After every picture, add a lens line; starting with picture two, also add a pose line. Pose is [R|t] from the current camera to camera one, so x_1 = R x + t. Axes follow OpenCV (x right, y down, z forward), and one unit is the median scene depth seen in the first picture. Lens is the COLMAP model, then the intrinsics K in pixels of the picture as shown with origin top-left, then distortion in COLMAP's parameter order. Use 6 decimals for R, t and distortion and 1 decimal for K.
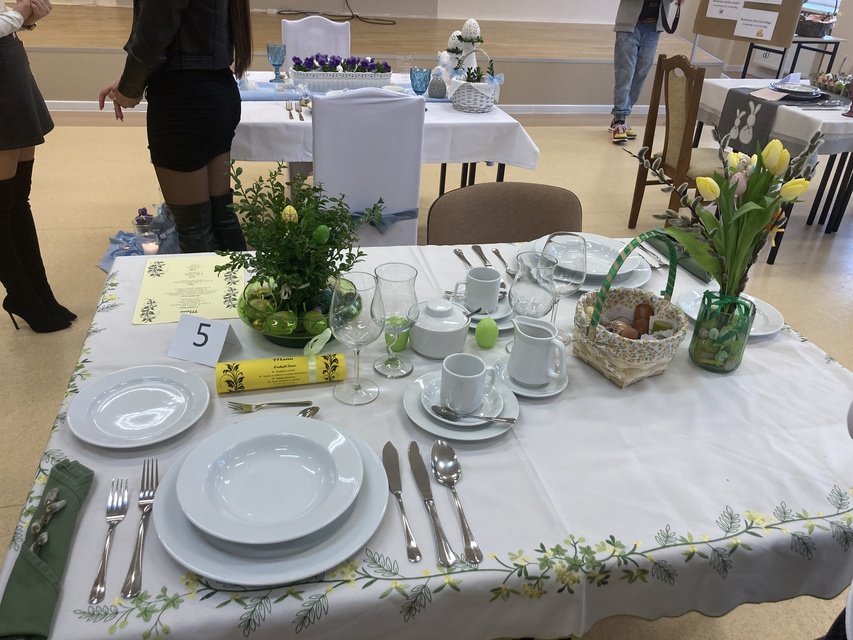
lens RADIAL K [[702.5, 0, 416.6], [0, 702.5, 322.2], [0, 0, 1]] dist [0.011343, -0.011018]
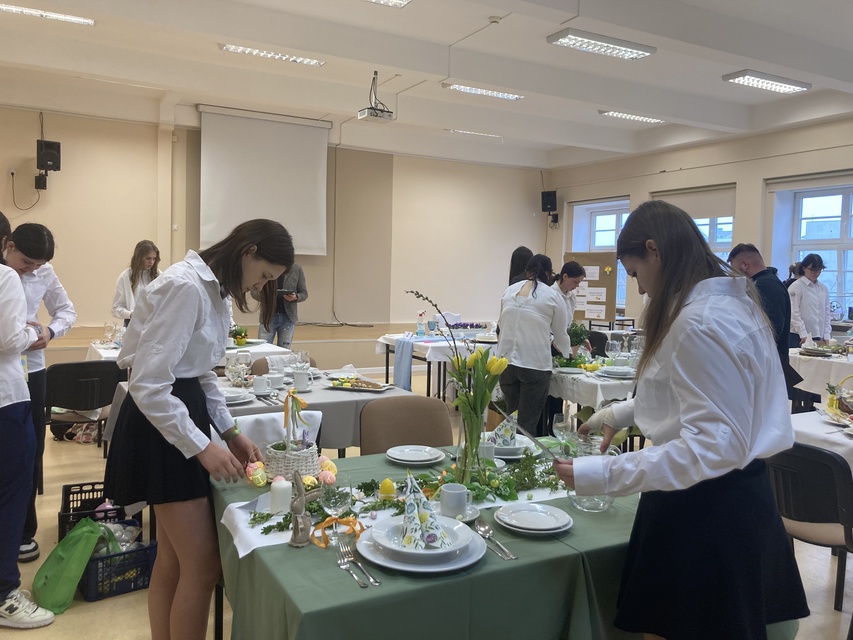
lens RADIAL K [[698.5, 0, 421.9], [0, 698.5, 311.5], [0, 0, 1]] dist [0.010200, -0.008145]
pose [[0.962093, -0.044753, 0.269024, -0.475133], [0.156864, 0.897744, -0.411643, 0.277861], [-0.223092, 0.438239, 0.870733, -0.534182]]
